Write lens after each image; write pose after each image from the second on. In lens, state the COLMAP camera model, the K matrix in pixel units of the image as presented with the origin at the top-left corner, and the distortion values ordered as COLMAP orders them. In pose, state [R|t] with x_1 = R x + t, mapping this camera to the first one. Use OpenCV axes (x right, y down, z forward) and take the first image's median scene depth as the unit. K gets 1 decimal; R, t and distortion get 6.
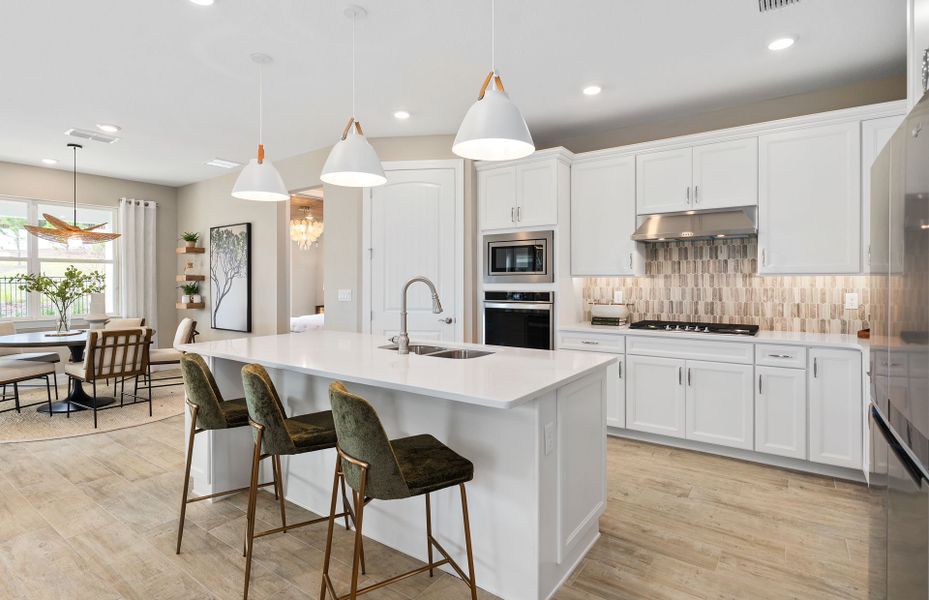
lens RADIAL K [[471.7, 0, 463.5], [0, 471.7, 287.2], [0, 0, 1]] dist [-0.003011, -0.000304]
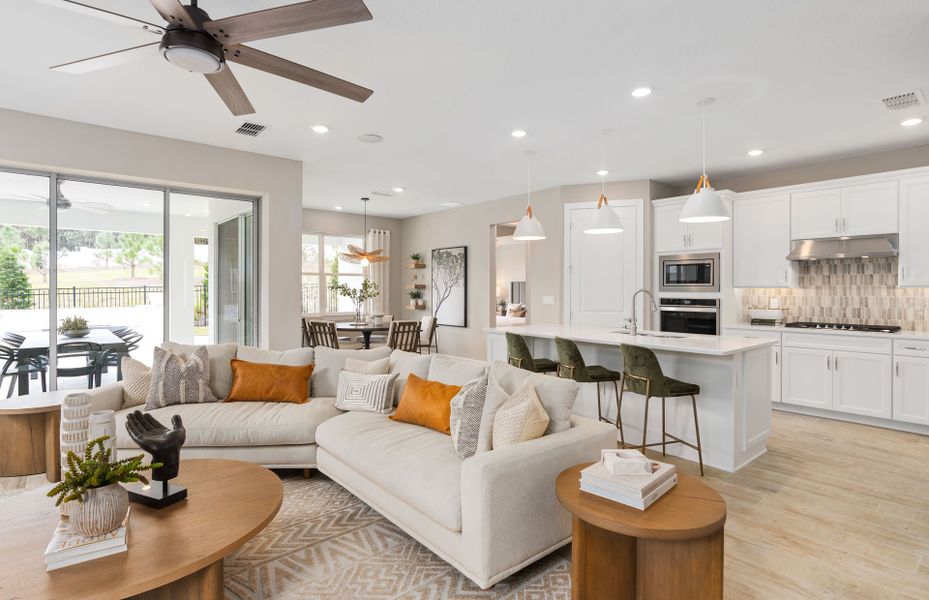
lens RADIAL K [[479.0, 0, 462.9], [0, 479.0, 292.5], [0, 0, 1]] dist [0.001430, 0.001188]
pose [[0.971591, 0.005100, -0.236613, -0.195972], [-0.005604, 0.999983, -0.001456, -0.002085], [0.236602, 0.002740, 0.971603, -0.491042]]
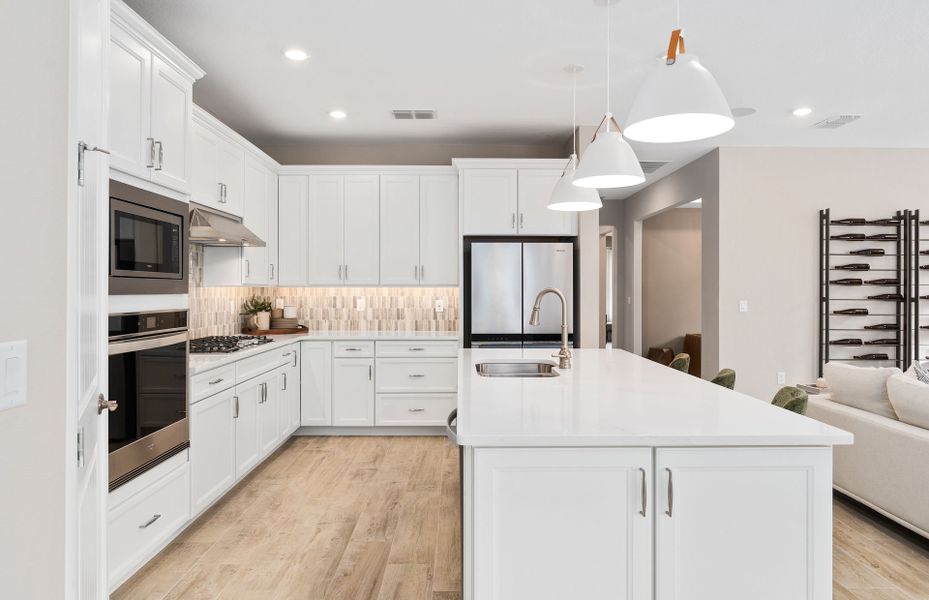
lens RADIAL K [[578.3, 0, 467.5], [0, 578.3, 285.7], [0, 0, 1]] dist [0.000669, 0.000640]
pose [[-0.593946, 0.006241, 0.804481, -0.607855], [0.006932, 0.999972, -0.002640, -0.015496], [-0.804475, 0.004009, -0.593973, 1.176793]]
